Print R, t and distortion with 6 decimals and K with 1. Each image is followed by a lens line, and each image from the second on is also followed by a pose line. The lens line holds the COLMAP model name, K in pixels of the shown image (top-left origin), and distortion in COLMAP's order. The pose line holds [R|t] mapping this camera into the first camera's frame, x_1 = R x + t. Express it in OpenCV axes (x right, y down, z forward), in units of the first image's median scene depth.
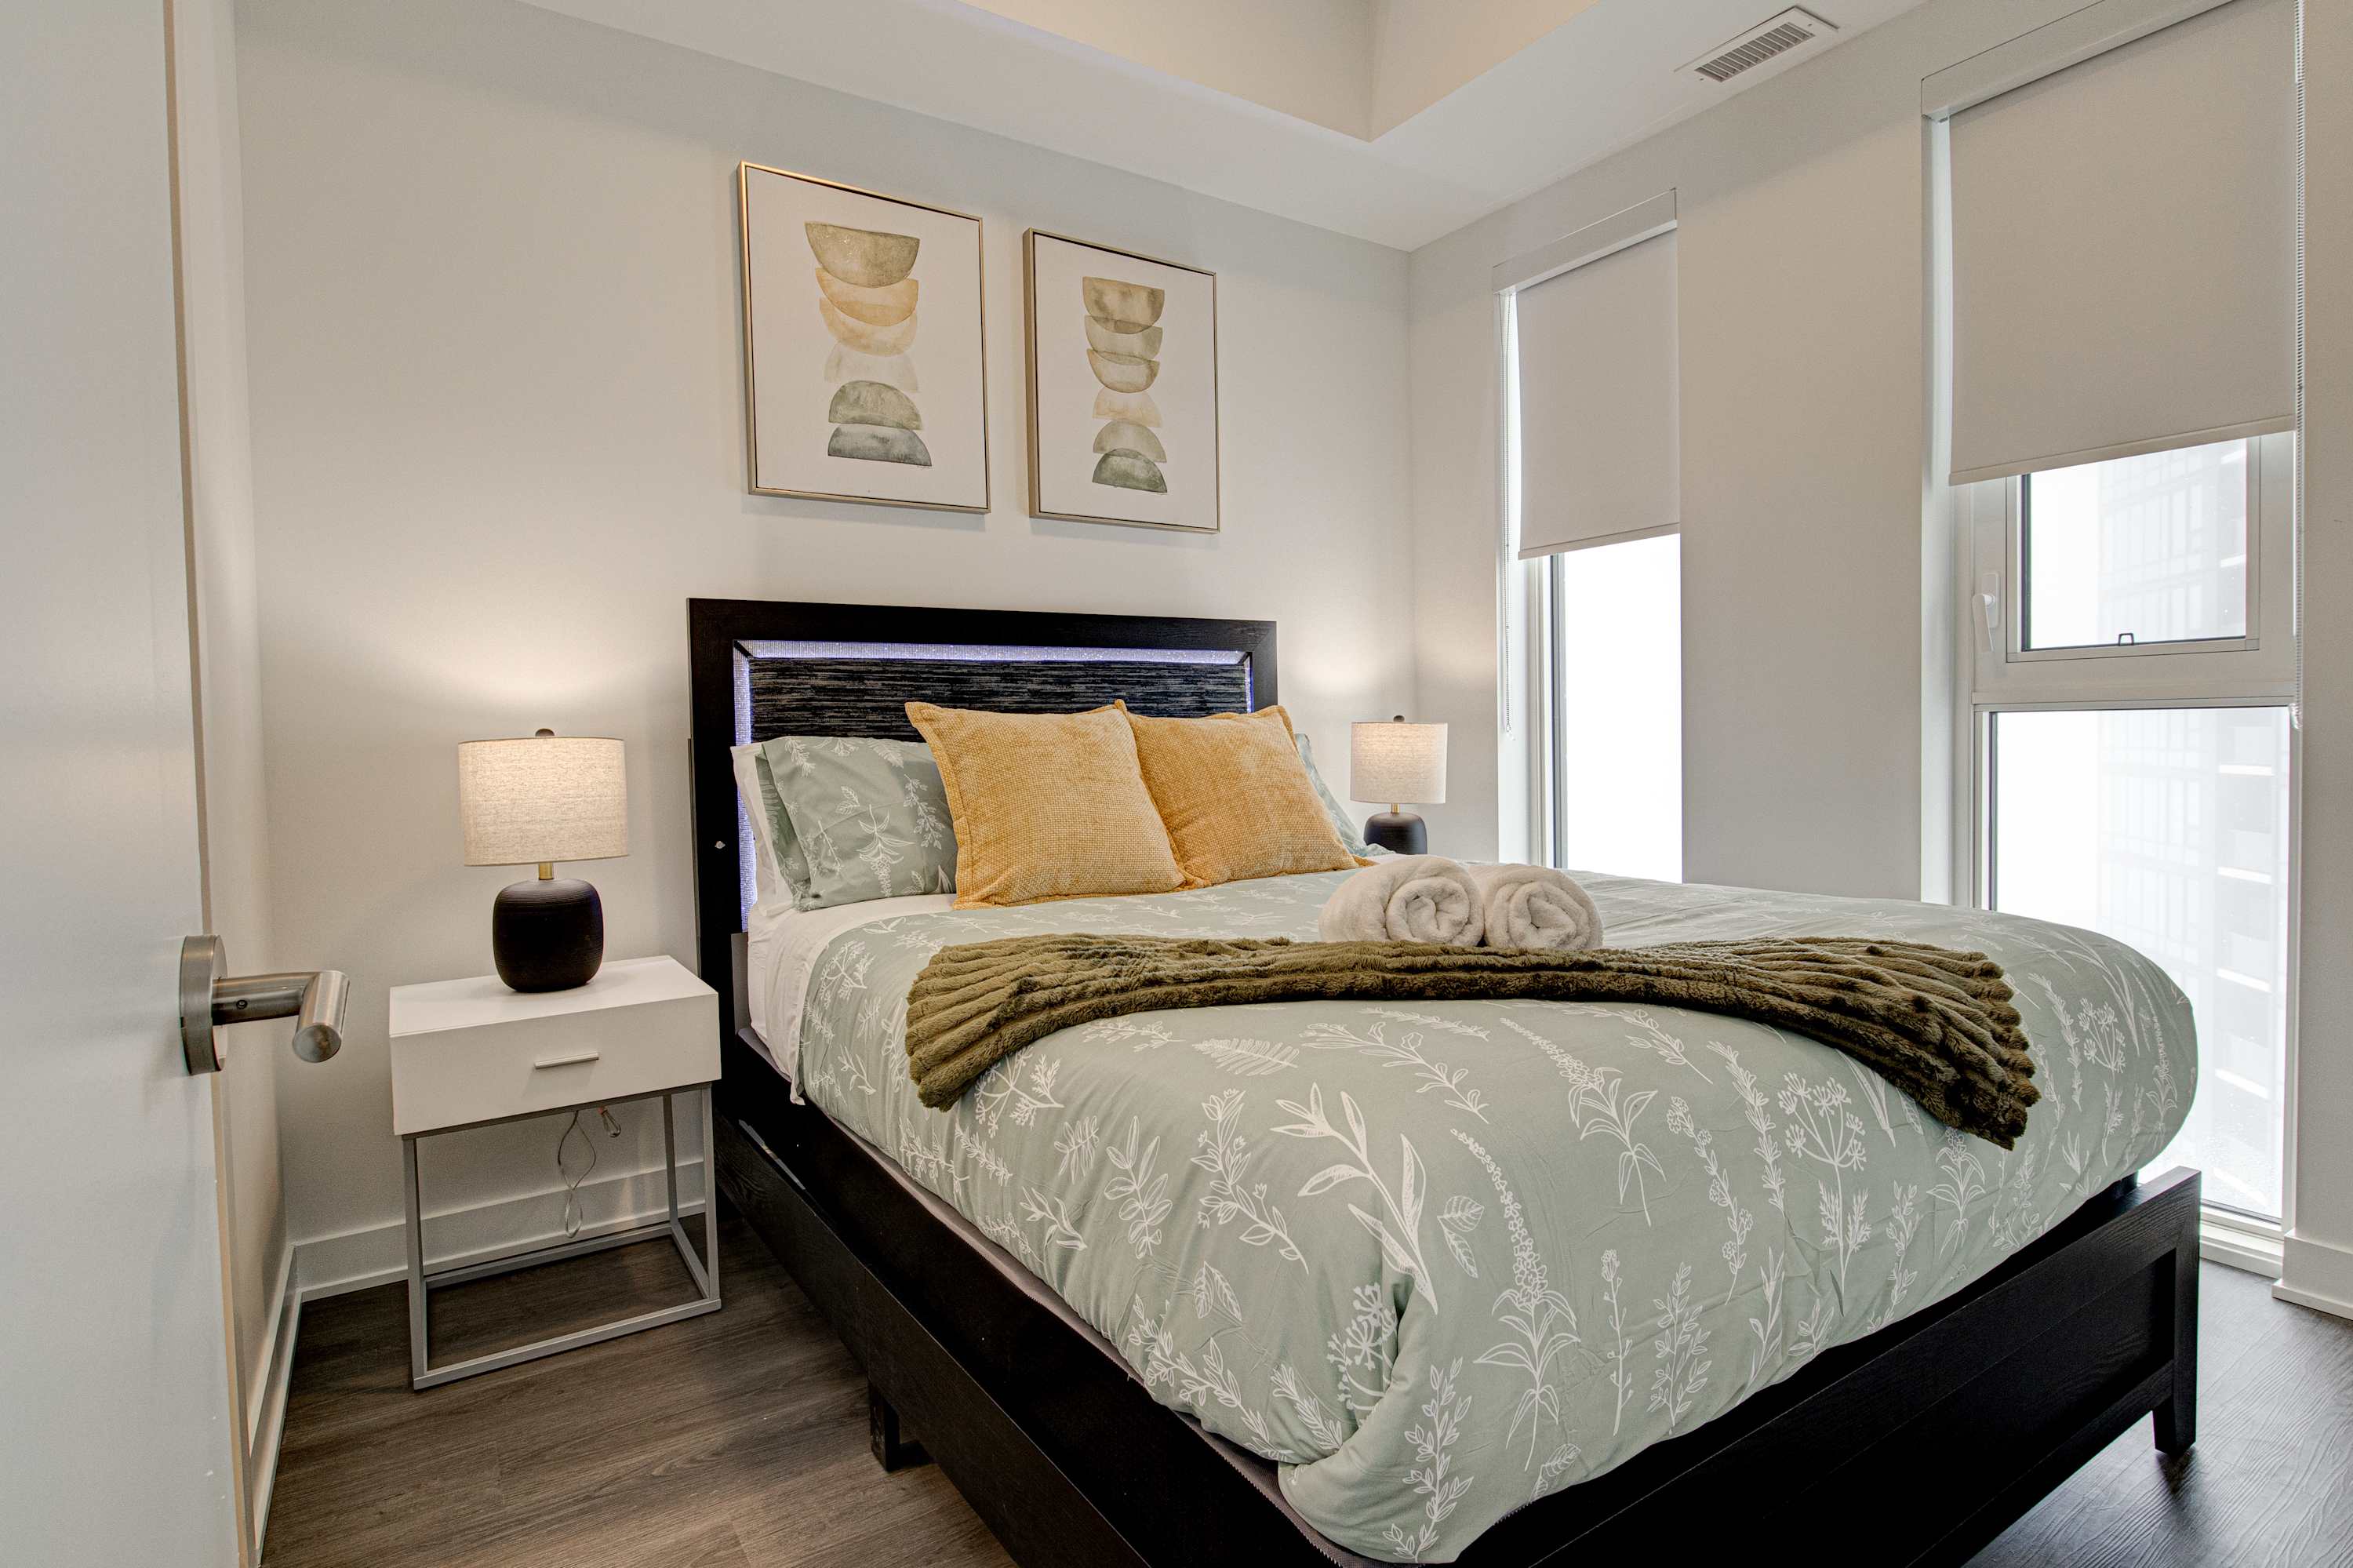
lens RADIAL K [[1184.1, 0, 1182.3], [0, 1184.1, 774.1], [0, 0, 1]] dist [-0.008124, -0.000521]
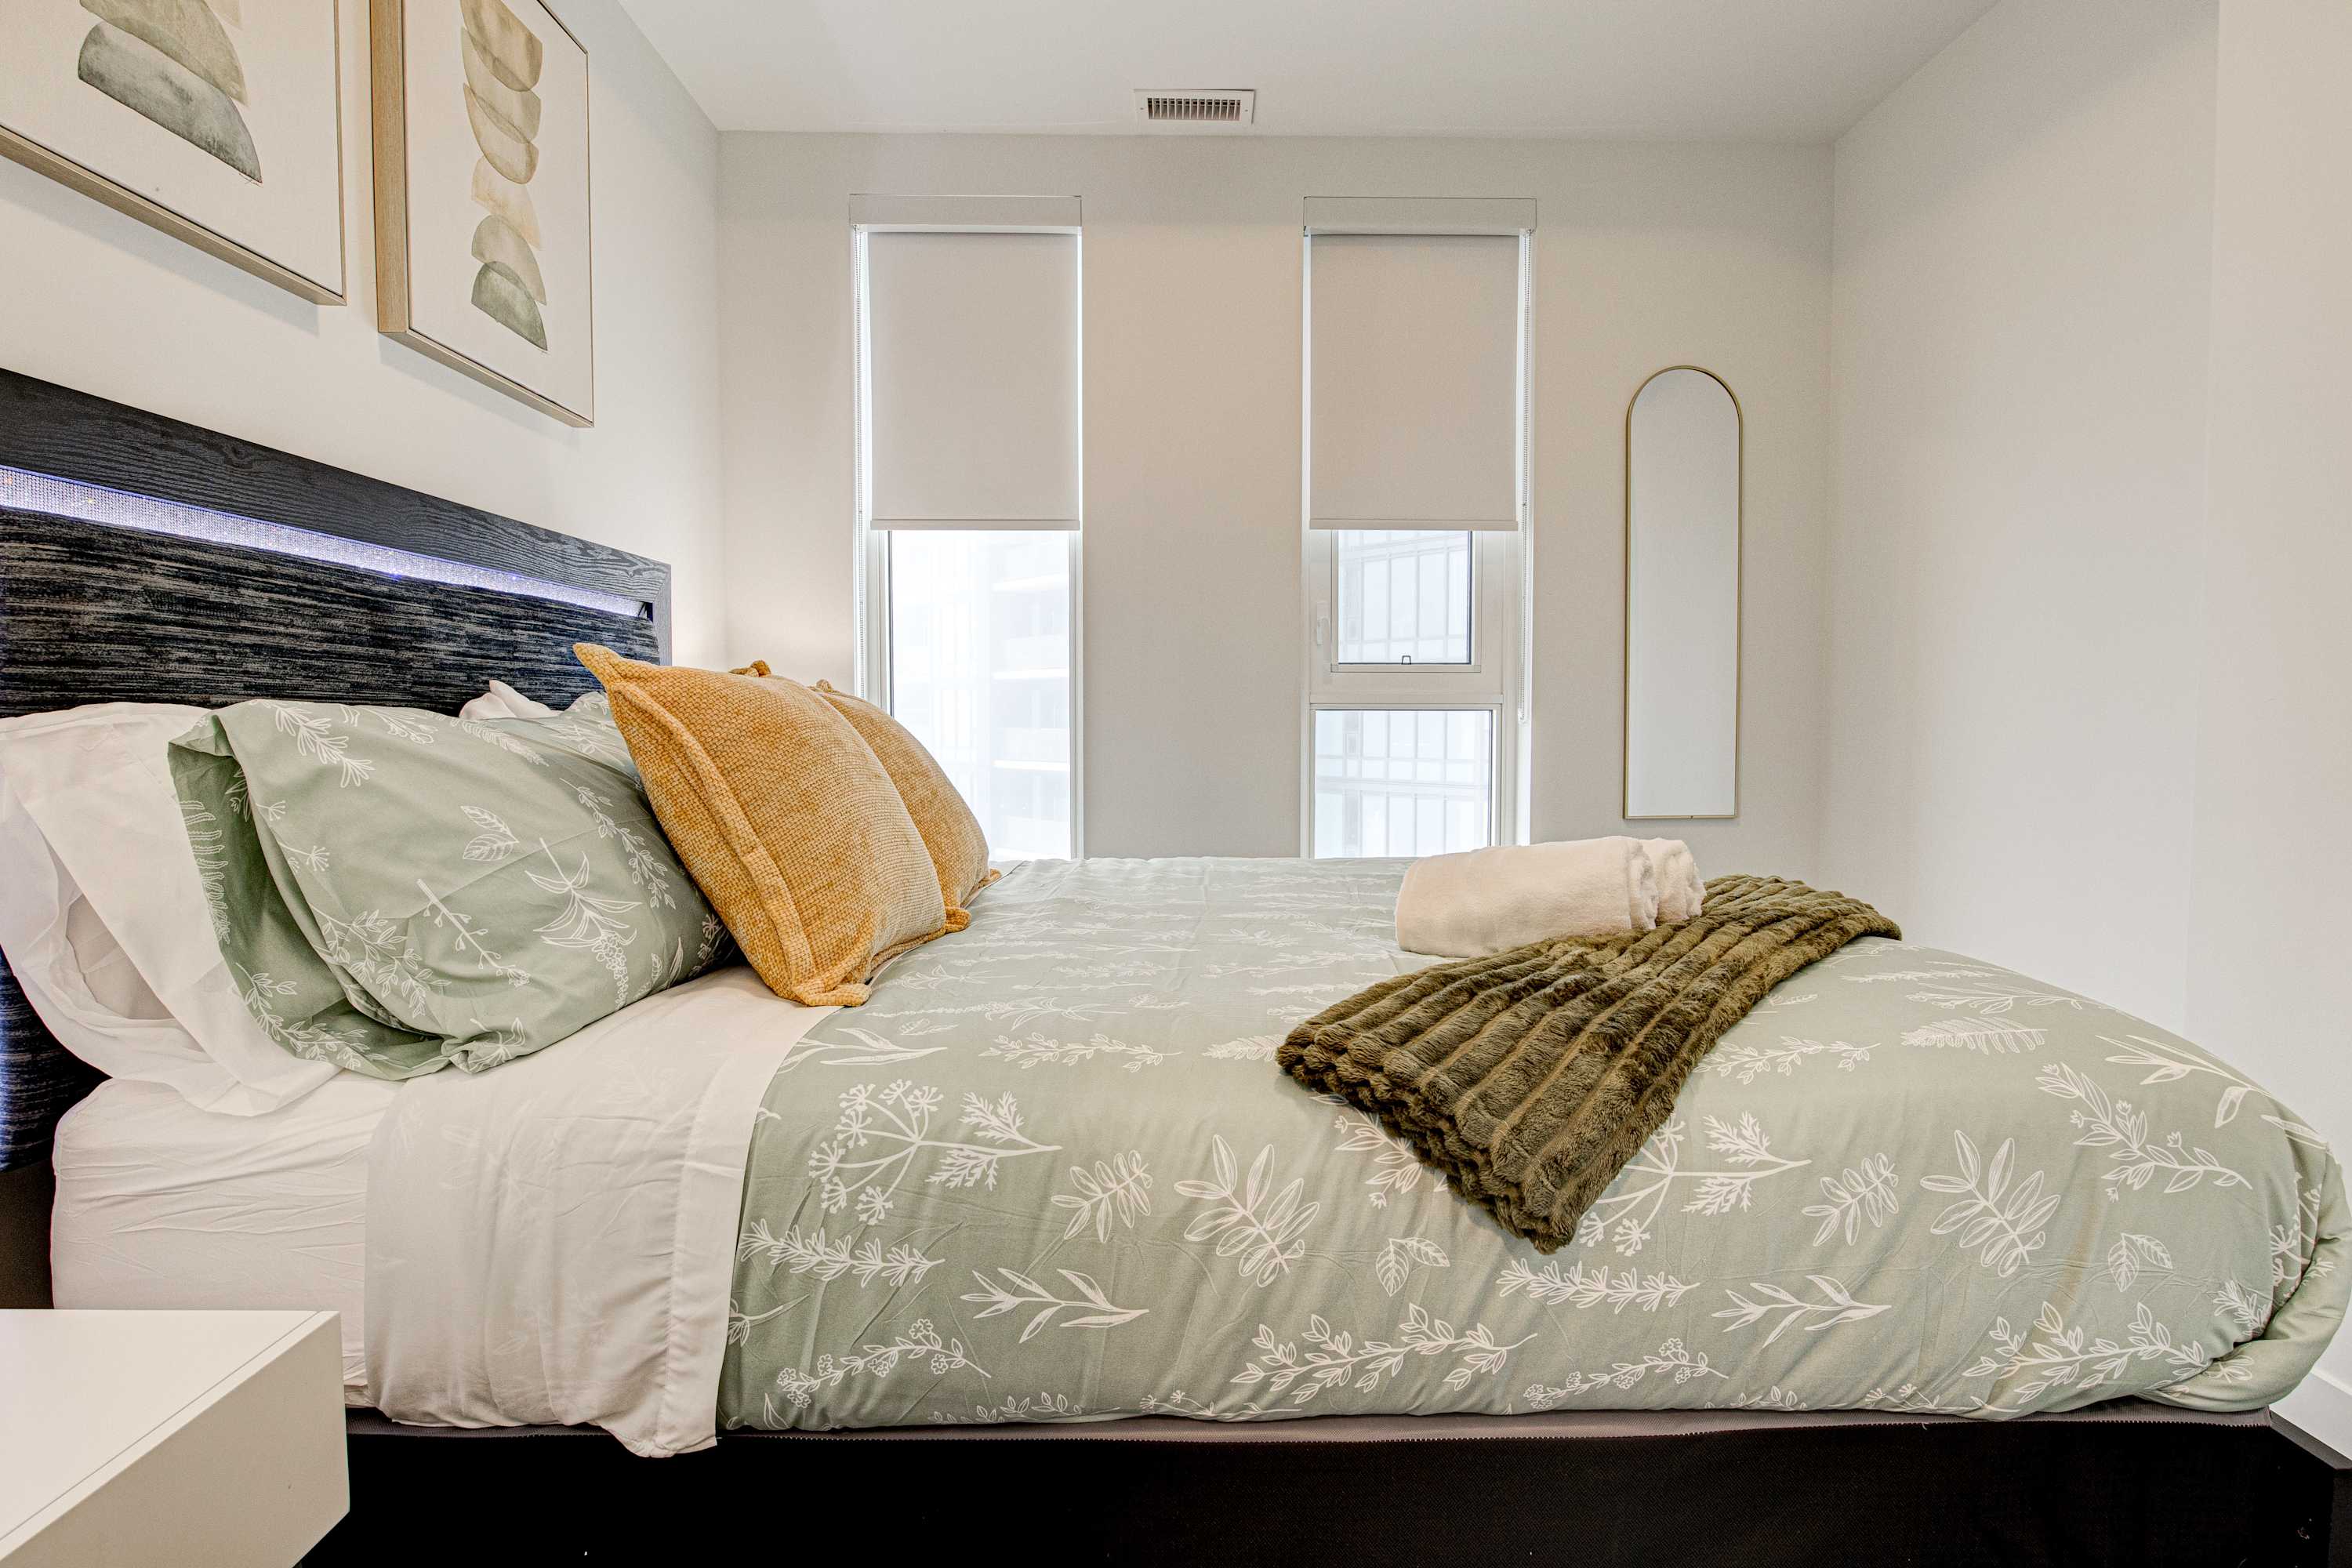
lens RADIAL K [[1172.1, 0, 1185.0], [0, 1172.1, 773.5], [0, 0, 1]] dist [-0.009272, -0.001061]
pose [[0.538586, -0.022032, 0.842282, -0.533536], [0.019160, 0.999720, 0.013899, -0.003802], [-0.842353, 0.008652, 0.538857, 0.490005]]
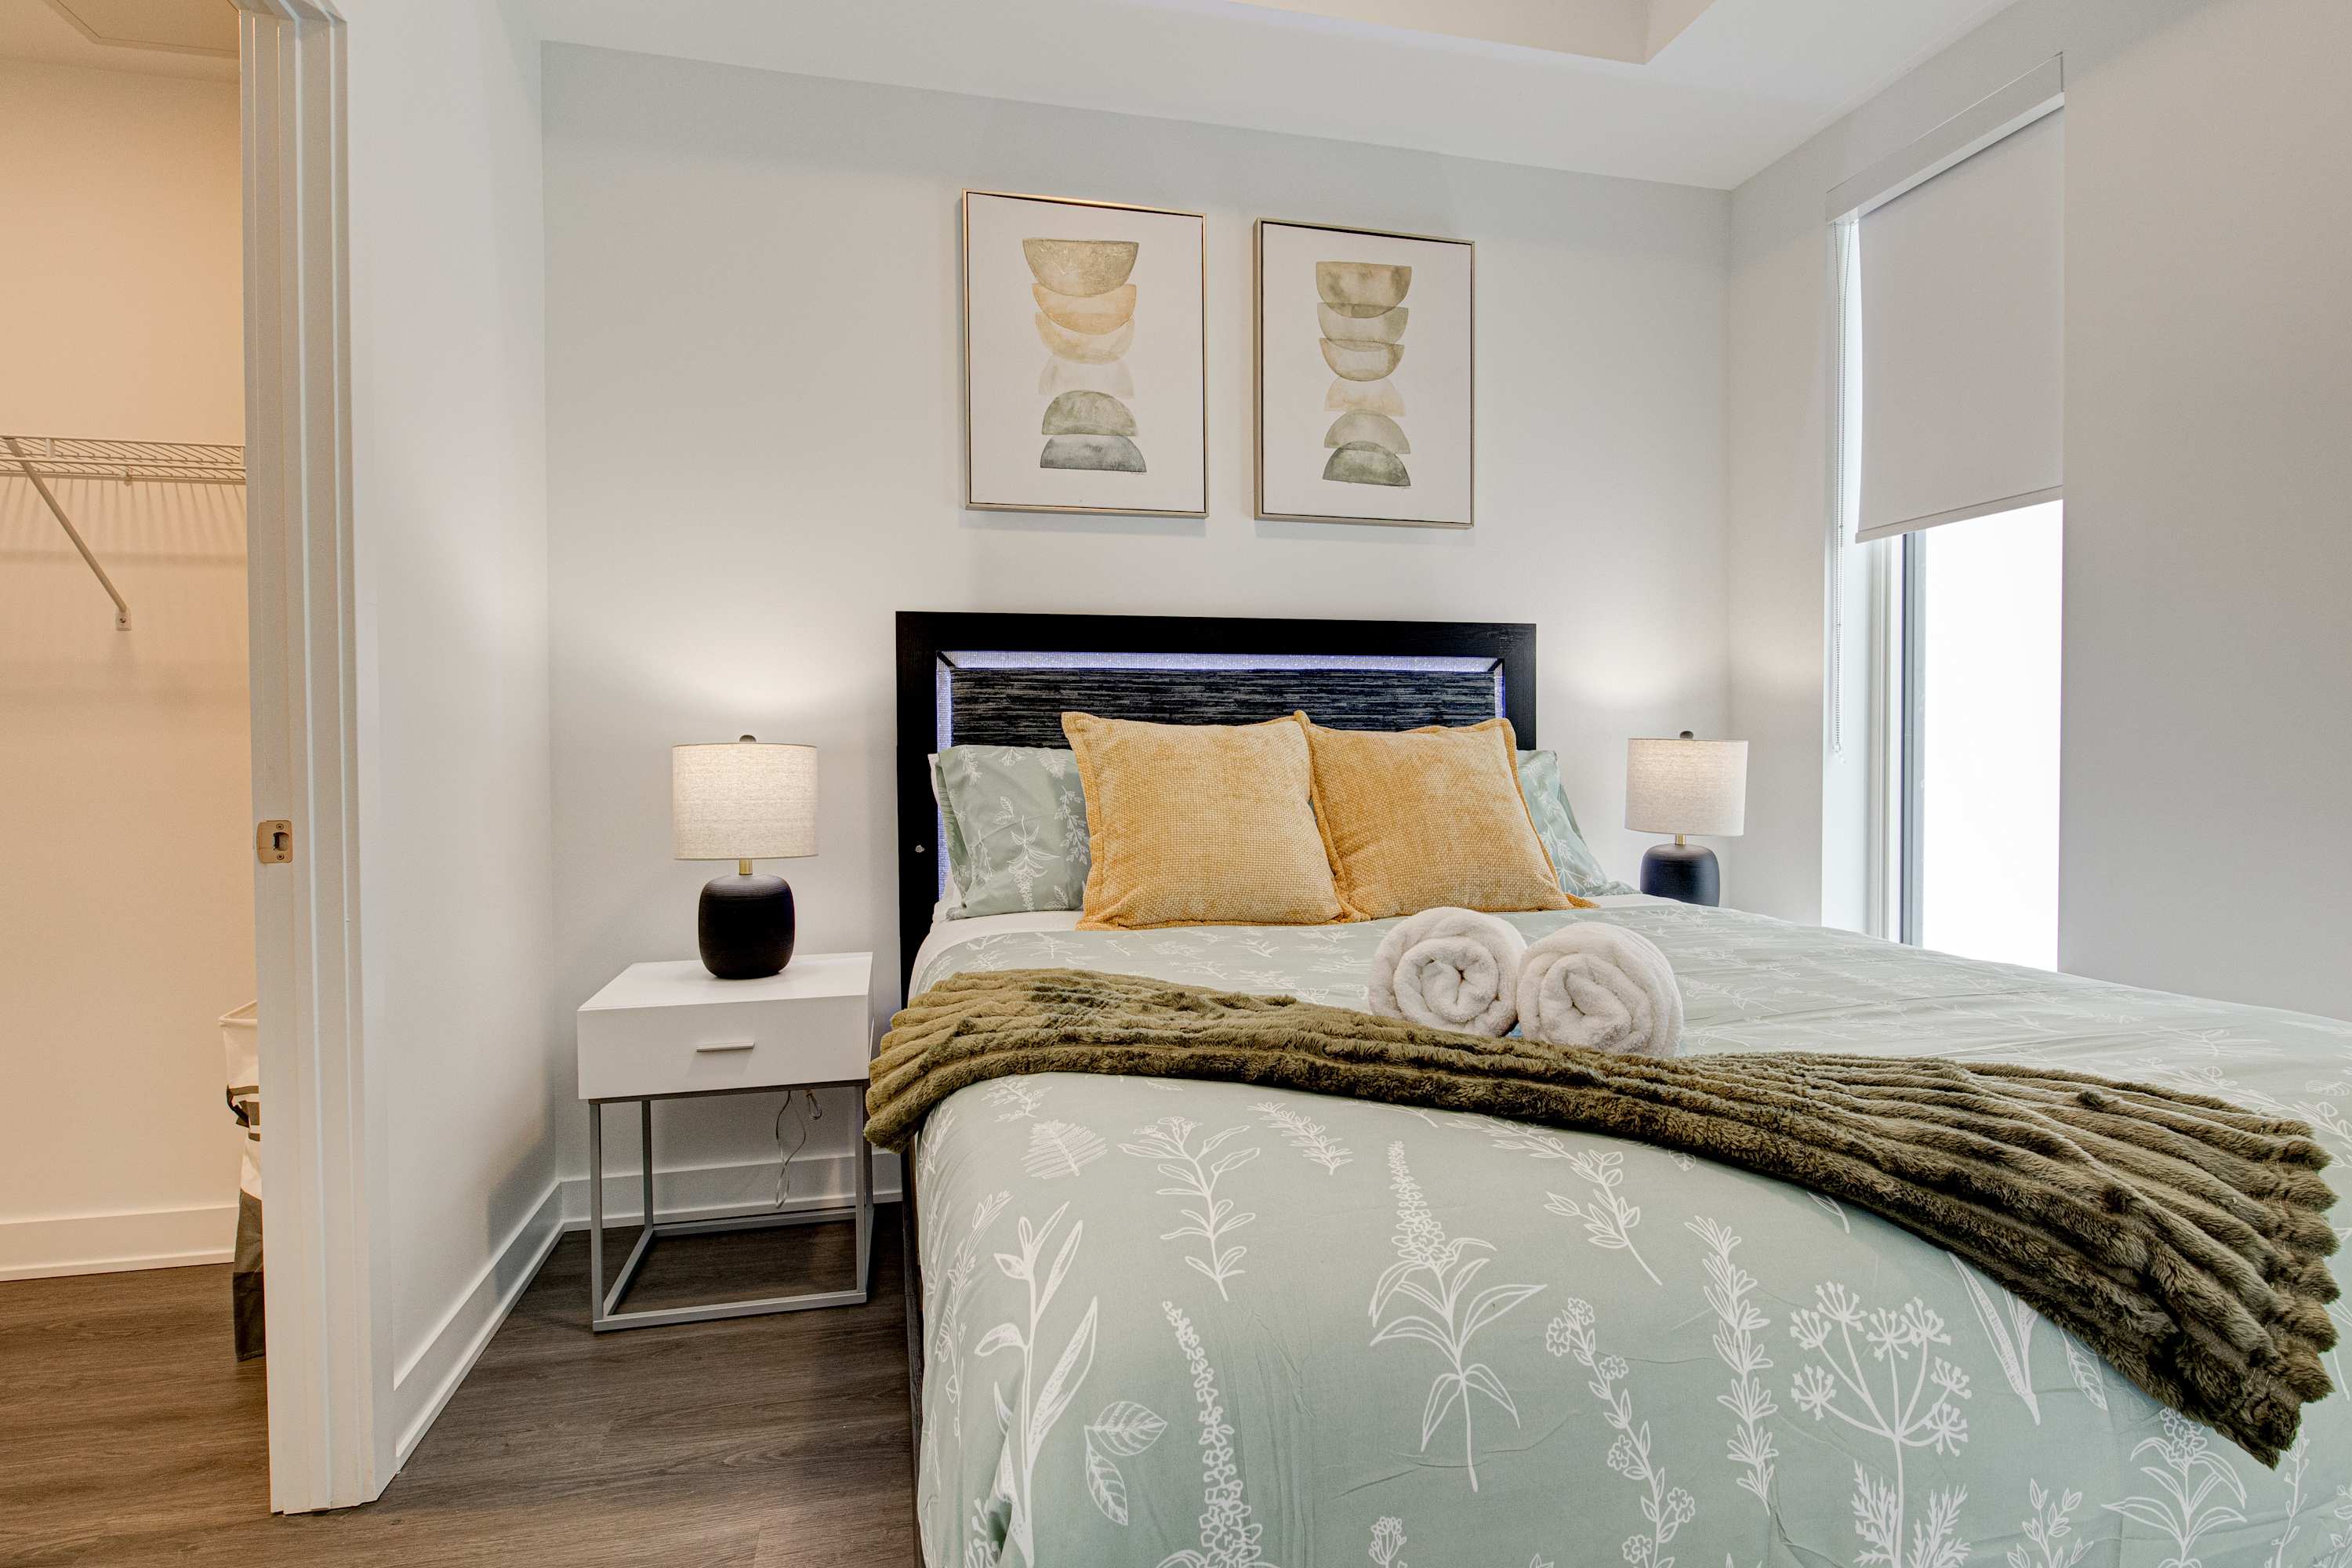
lens RADIAL K [[1164.9, 0, 1186.1], [0, 1164.9, 774.0], [0, 0, 1]] dist [-0.009360, -0.001098]
pose [[0.940573, 0.023214, -0.338798, 0.190256], [-0.026242, 0.999646, -0.004357, -0.008152], [0.338577, 0.012989, 0.940849, 0.132044]]
